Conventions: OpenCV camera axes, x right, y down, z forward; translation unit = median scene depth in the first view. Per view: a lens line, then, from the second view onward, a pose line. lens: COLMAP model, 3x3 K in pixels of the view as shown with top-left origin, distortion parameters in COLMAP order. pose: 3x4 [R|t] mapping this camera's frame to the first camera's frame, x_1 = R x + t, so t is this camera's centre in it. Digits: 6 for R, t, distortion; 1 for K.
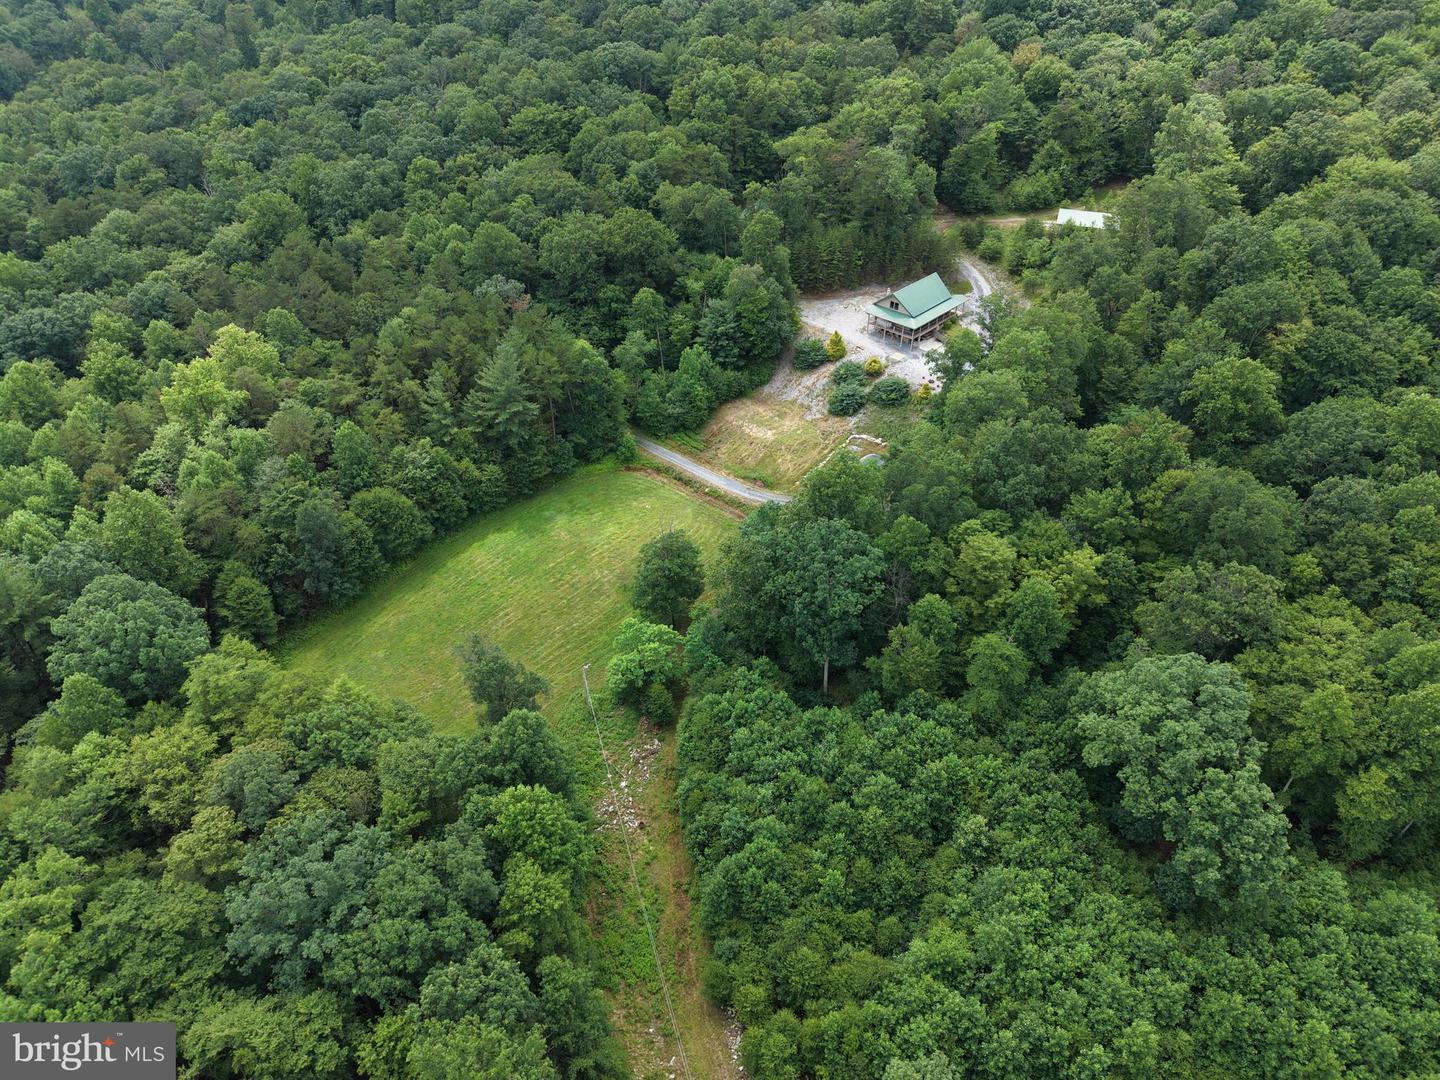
lens RADIAL K [[961.6, 0, 693.7], [0, 961.6, 549.2], [0, 0, 1]] dist [0.026750, -0.025351]
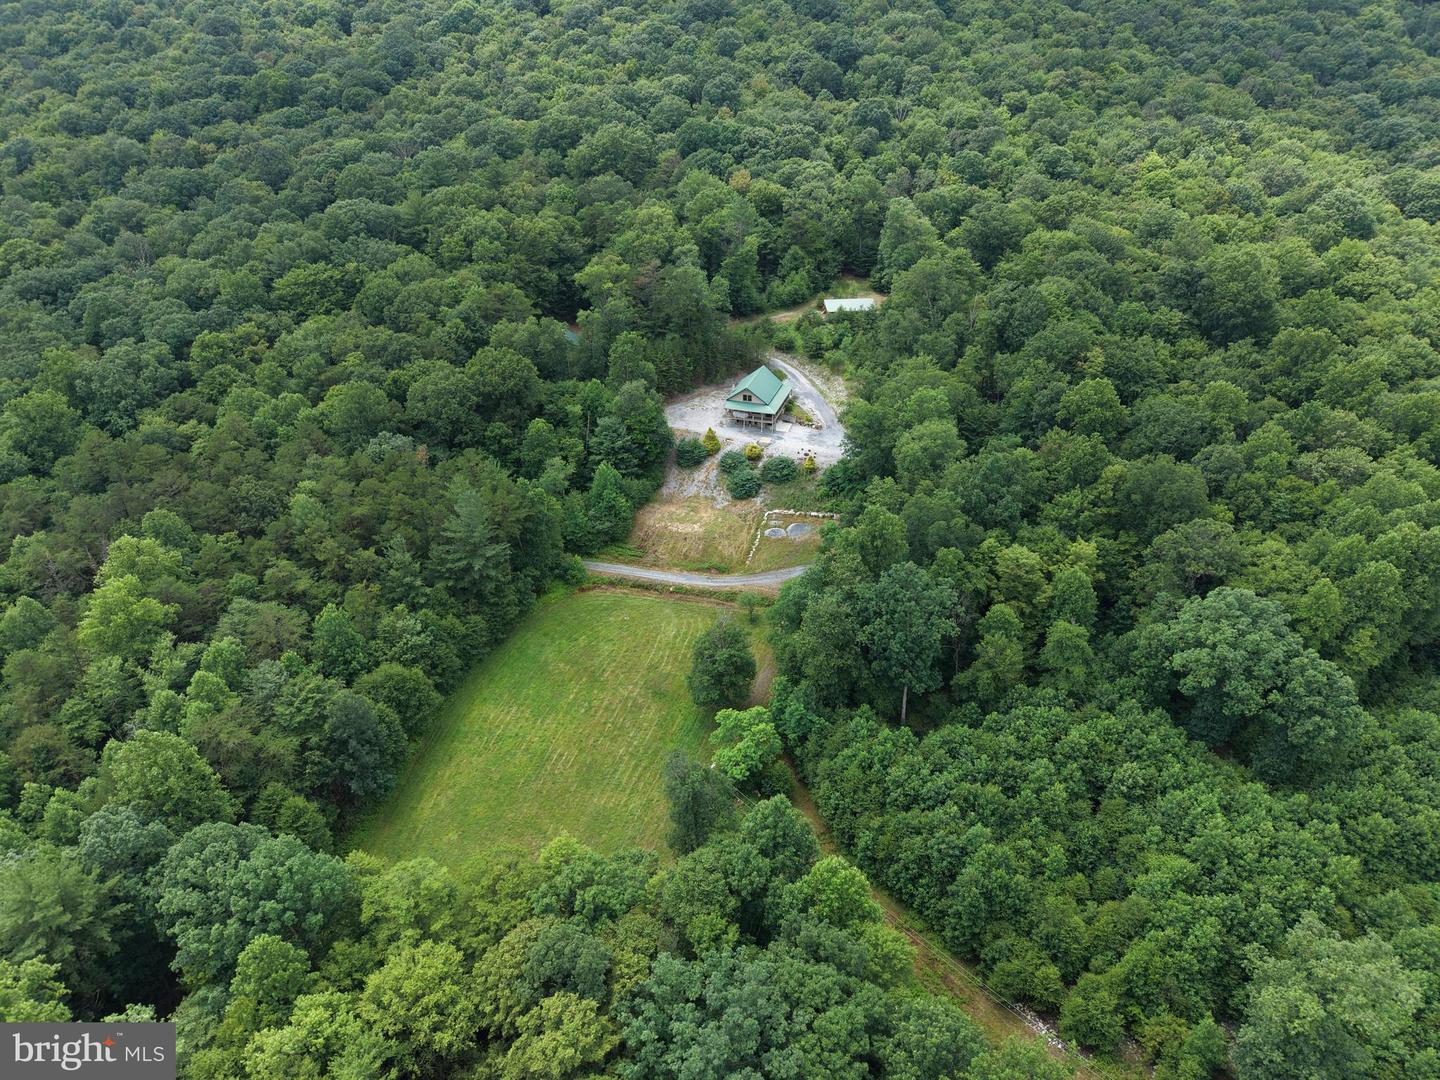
lens RADIAL K [[961.6, 0, 703.7], [0, 961.6, 564.1], [0, 0, 1]] dist [0.026750, -0.025351]
pose [[0.896096, -0.226999, 0.381423, -0.316348], [0.267674, 0.961856, -0.056423, -0.018606], [-0.354066, 0.152657, 0.922677, 0.022536]]
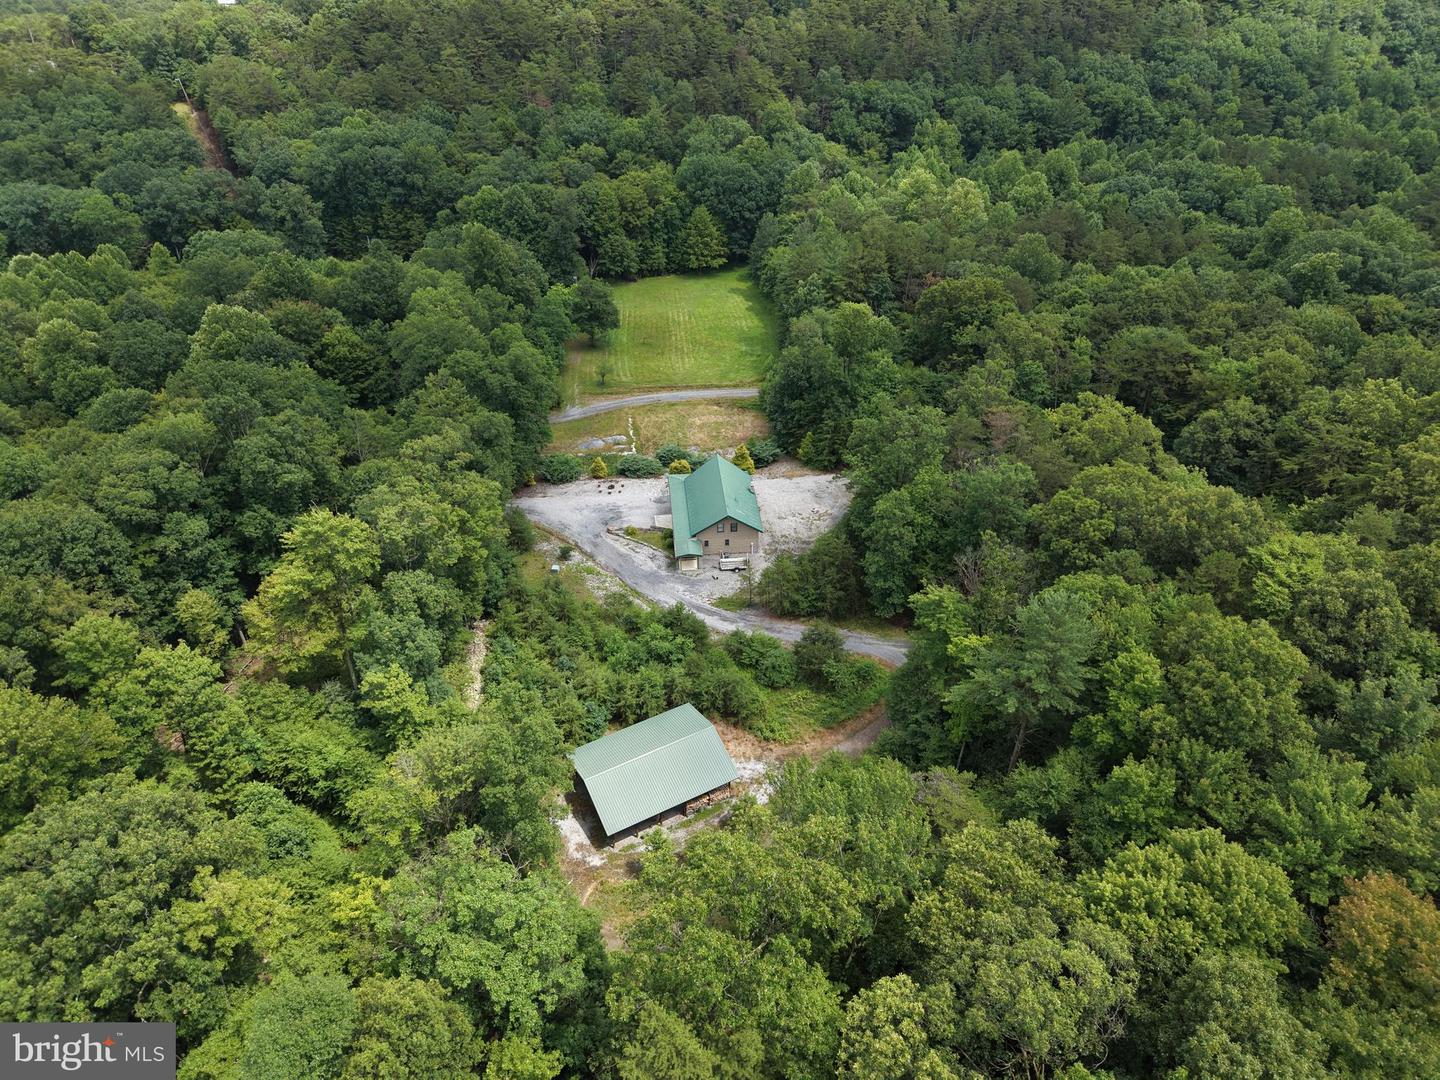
lens RADIAL K [[961.6, 0, 729.7], [0, 961.6, 547.3], [0, 0, 1]] dist [0.026750, -0.025351]
pose [[-0.640256, 0.468991, -0.608375, 0.694404], [-0.467161, 0.390967, 0.793035, -0.838884], [0.609781, 0.791955, -0.031224, 1.112514]]
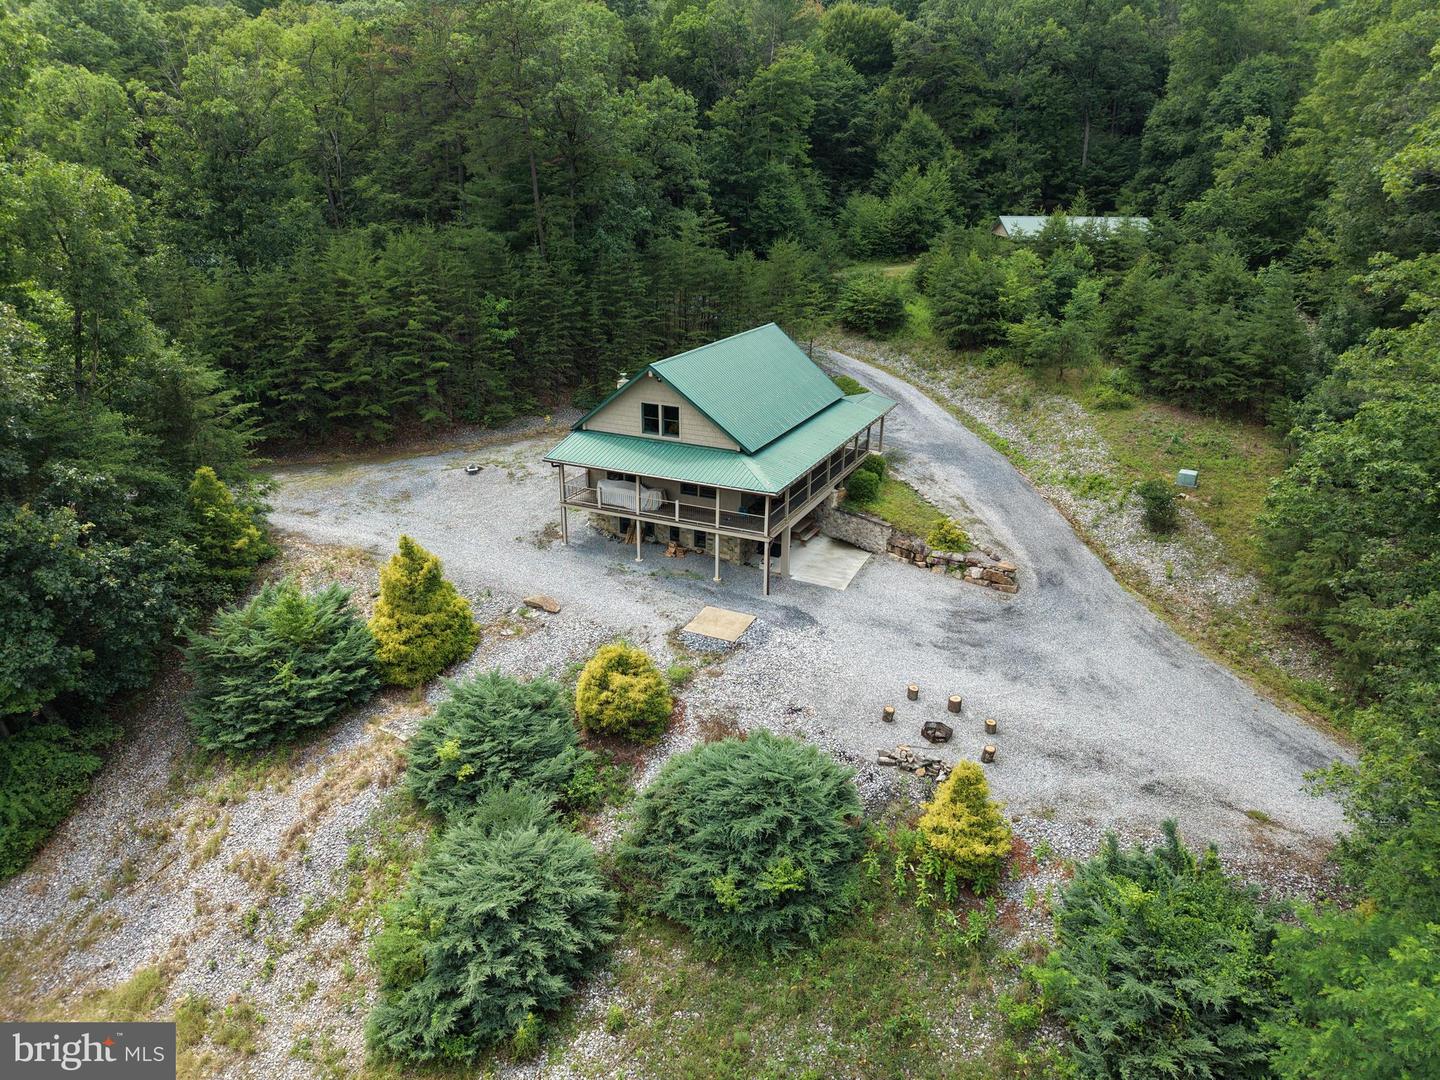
lens RADIAL K [[961.6, 0, 716.4], [0, 961.6, 540.6], [0, 0, 1]] dist [0.026750, -0.025351]
pose [[0.944111, -0.100312, 0.313993, 0.149418], [0.185195, 0.949436, -0.253522, -0.167527], [-0.272685, 0.297503, 0.914951, 0.819887]]
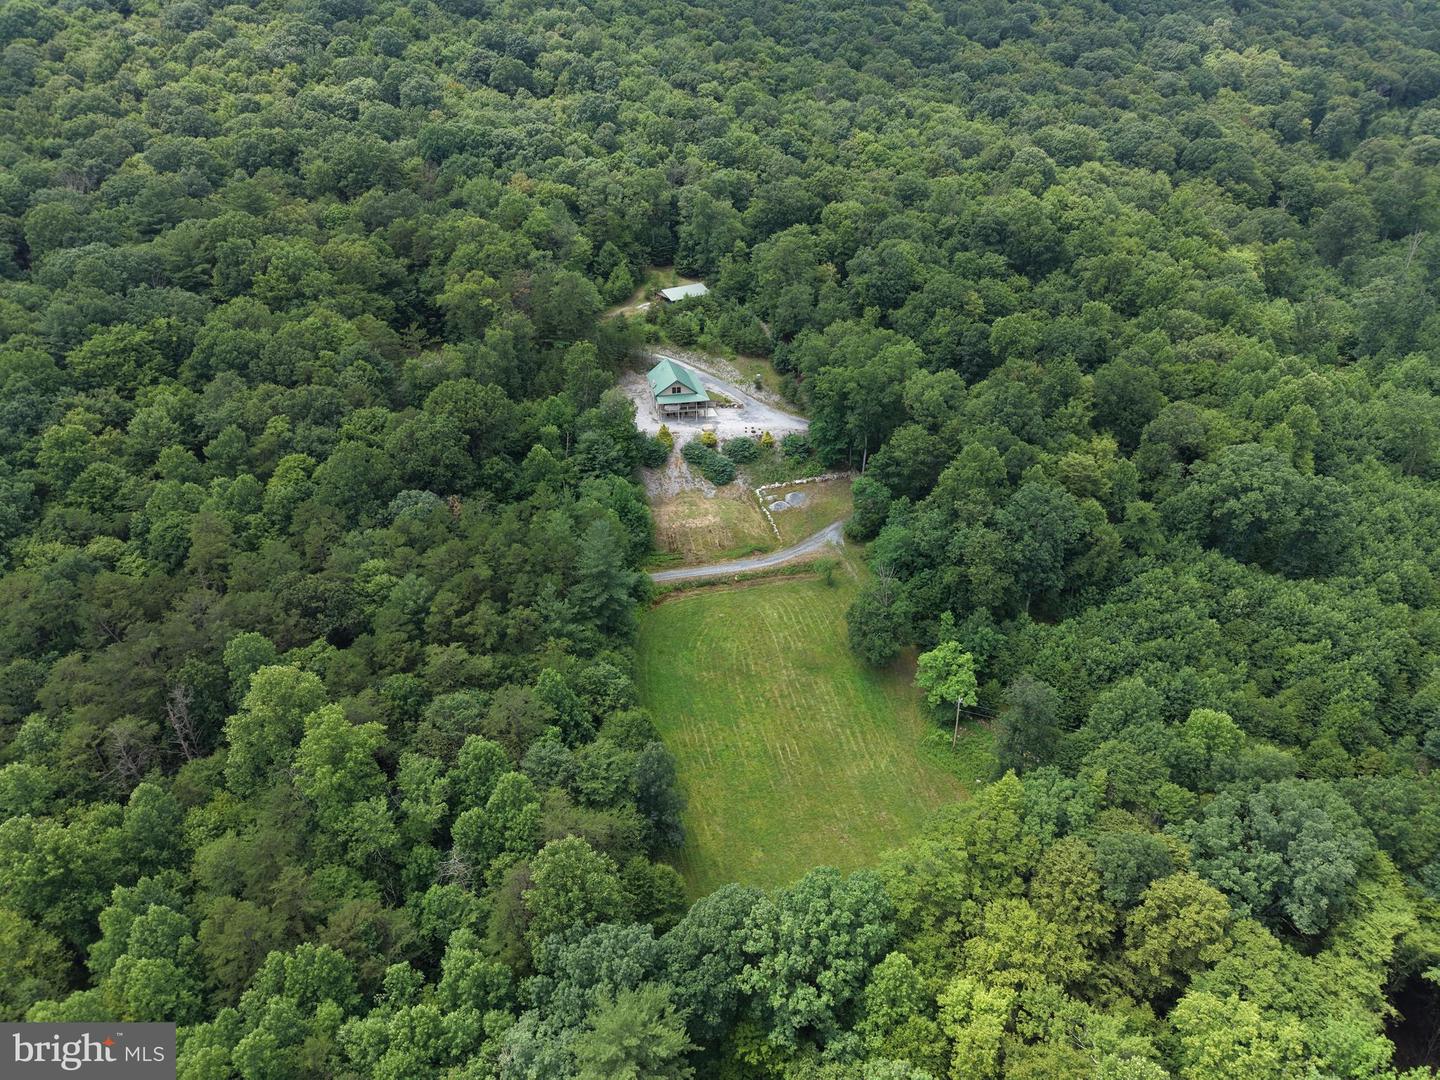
lens RADIAL K [[961.6, 0, 714.5], [0, 961.6, 567.3], [0, 0, 1]] dist [0.026750, -0.025351]
pose [[0.557462, -0.426147, 0.712485, -0.685972], [0.498460, 0.858108, 0.123241, -0.197462], [-0.663908, 0.286444, 0.690780, 0.258554]]
